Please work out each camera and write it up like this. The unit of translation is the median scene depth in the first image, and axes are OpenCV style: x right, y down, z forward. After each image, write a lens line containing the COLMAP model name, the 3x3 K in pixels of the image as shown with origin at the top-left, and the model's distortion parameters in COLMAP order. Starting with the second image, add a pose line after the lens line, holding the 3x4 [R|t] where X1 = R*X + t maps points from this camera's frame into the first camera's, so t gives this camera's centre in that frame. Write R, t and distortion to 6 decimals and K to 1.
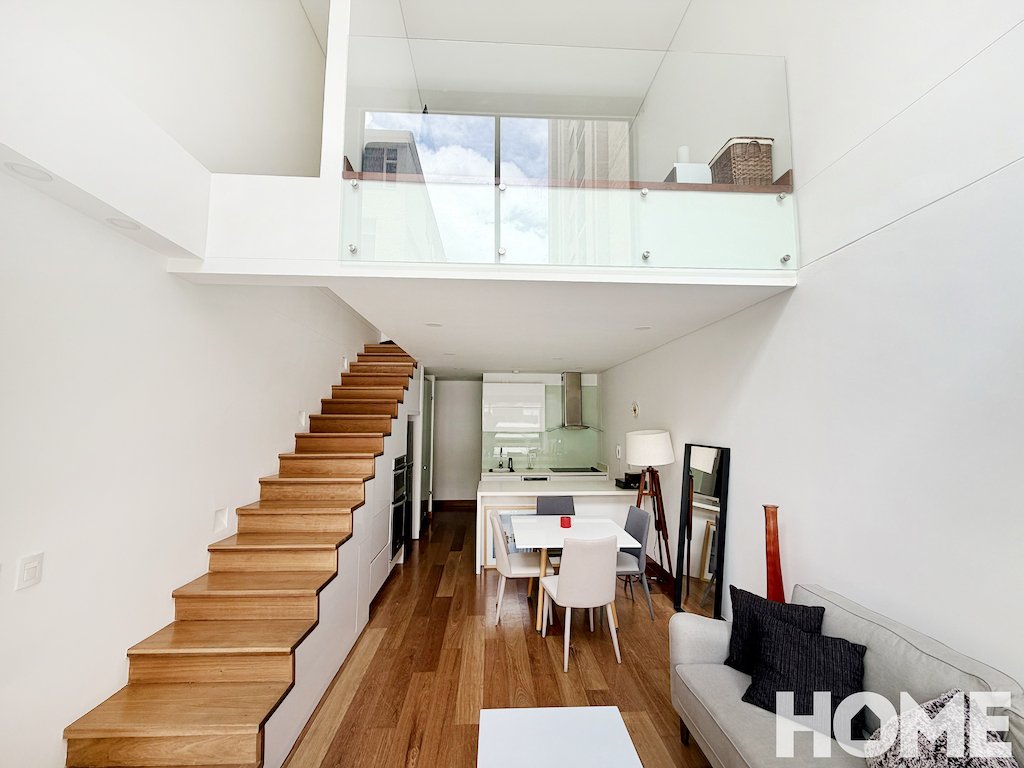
lens RADIAL K [[406.3, 0, 509.9], [0, 406.3, 382.1], [0, 0, 1]] dist [-0.001570, 0.000523]
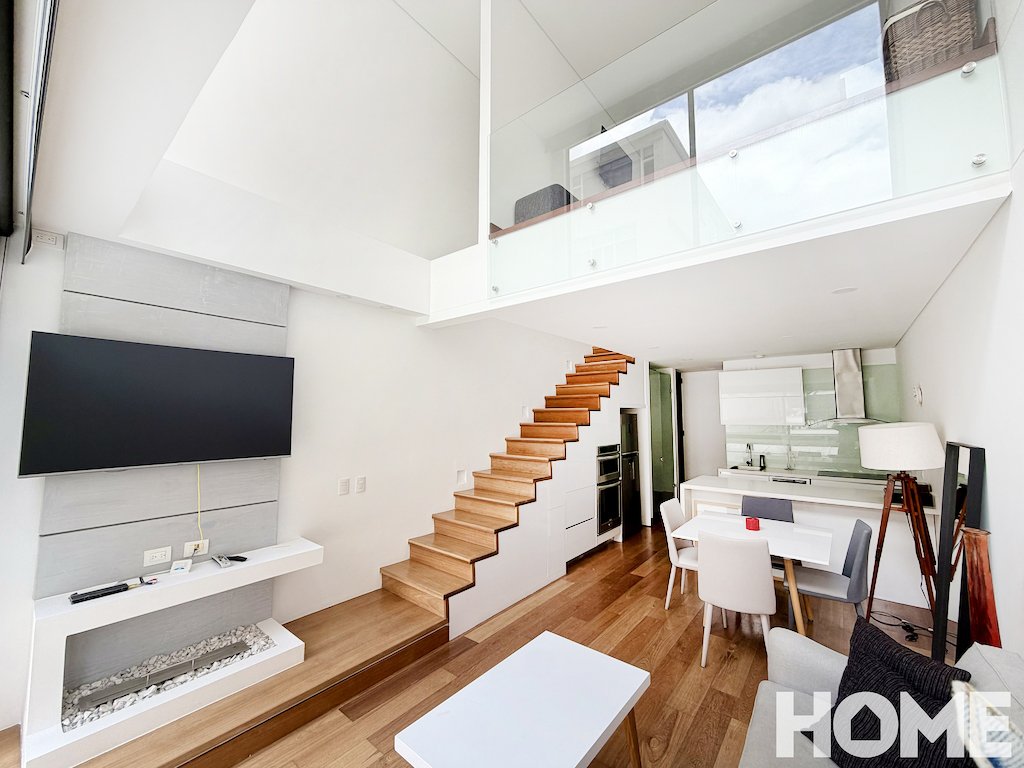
lens RADIAL K [[406.3, 0, 509.9], [0, 406.3, 382.1], [0, 0, 1]] dist [-0.001570, 0.000523]
pose [[0.741534, -0.059096, -0.668308, 0.338433], [0.068049, 0.997601, -0.012710, 0.007224], [0.667455, -0.036053, 0.743776, -0.009880]]
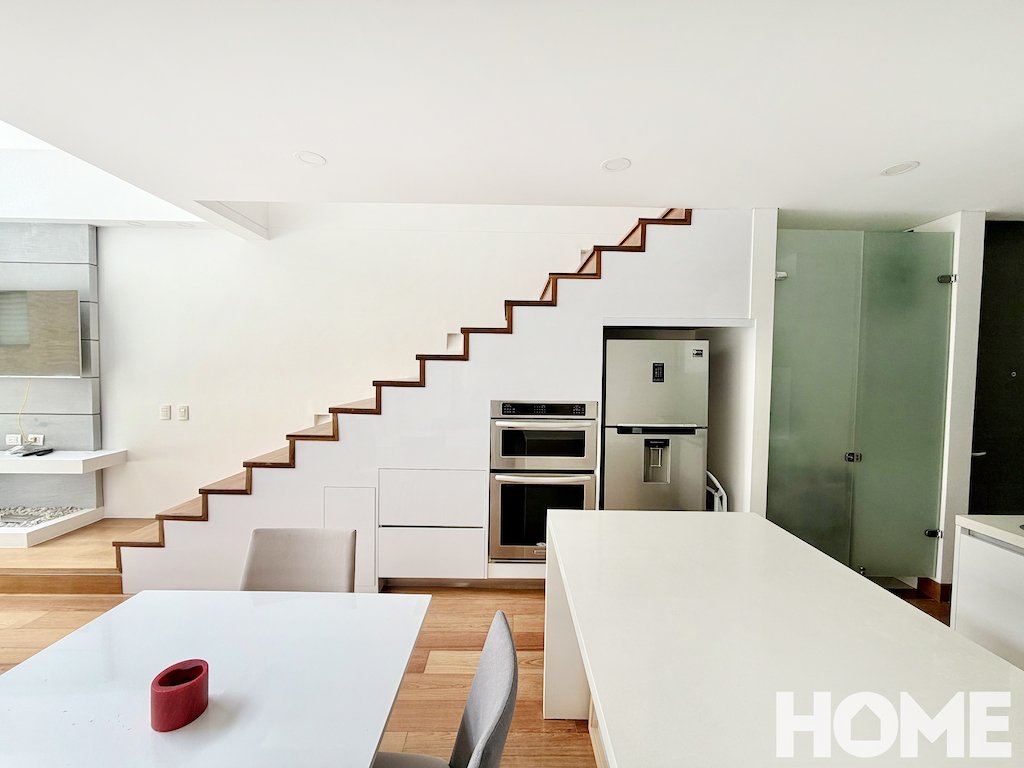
lens RADIAL K [[406.3, 0, 509.9], [0, 406.3, 382.1], [0, 0, 1]] dist [-0.001570, 0.000523]
pose [[-0.044416, 0.033399, -0.998455, 0.344538], [0.084991, 0.995944, 0.029534, 0.161329], [0.995391, -0.083548, -0.047074, 1.158628]]
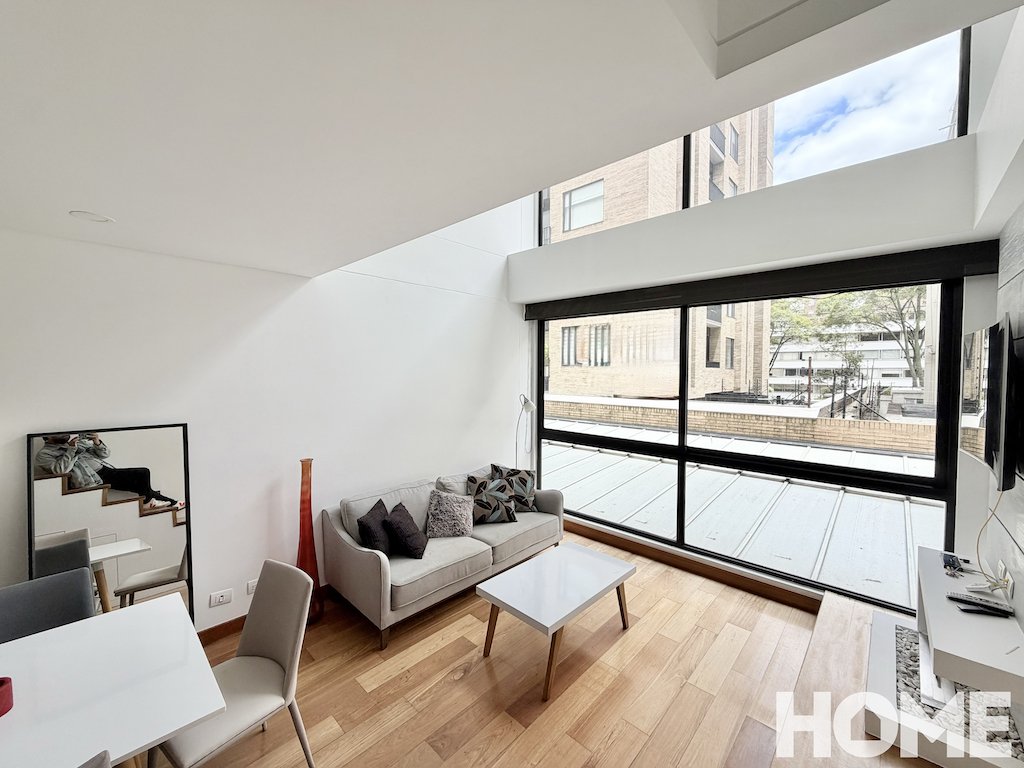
lens RADIAL K [[406.3, 0, 509.9], [0, 406.3, 382.1], [0, 0, 1]] dist [-0.001570, 0.000523]
pose [[-0.690424, -0.026161, 0.722932, -0.380906], [-0.078223, 0.996186, -0.038656, 0.052074], [-0.719163, -0.083239, -0.689837, 0.892162]]
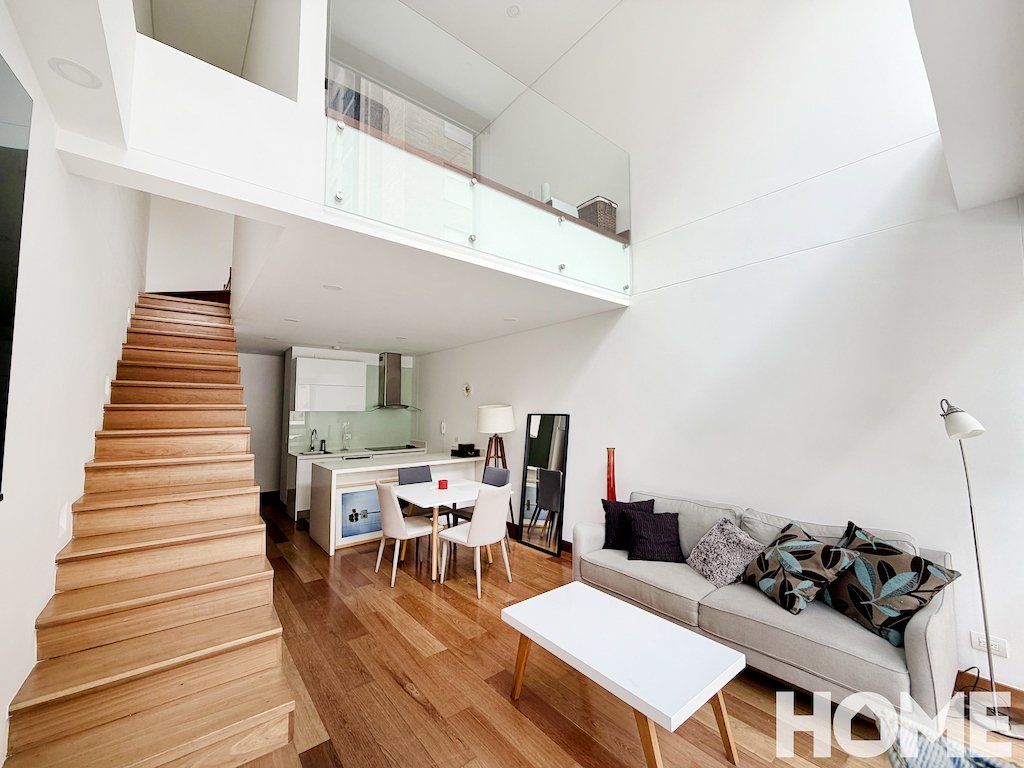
lens RADIAL K [[406.3, 0, 509.9], [0, 406.3, 382.1], [0, 0, 1]] dist [-0.001570, 0.000523]
pose [[0.808420, 0.037787, 0.587392, -0.360609], [-0.053019, 0.998555, 0.008733, 0.041030], [-0.586213, -0.038203, 0.809255, -0.001192]]
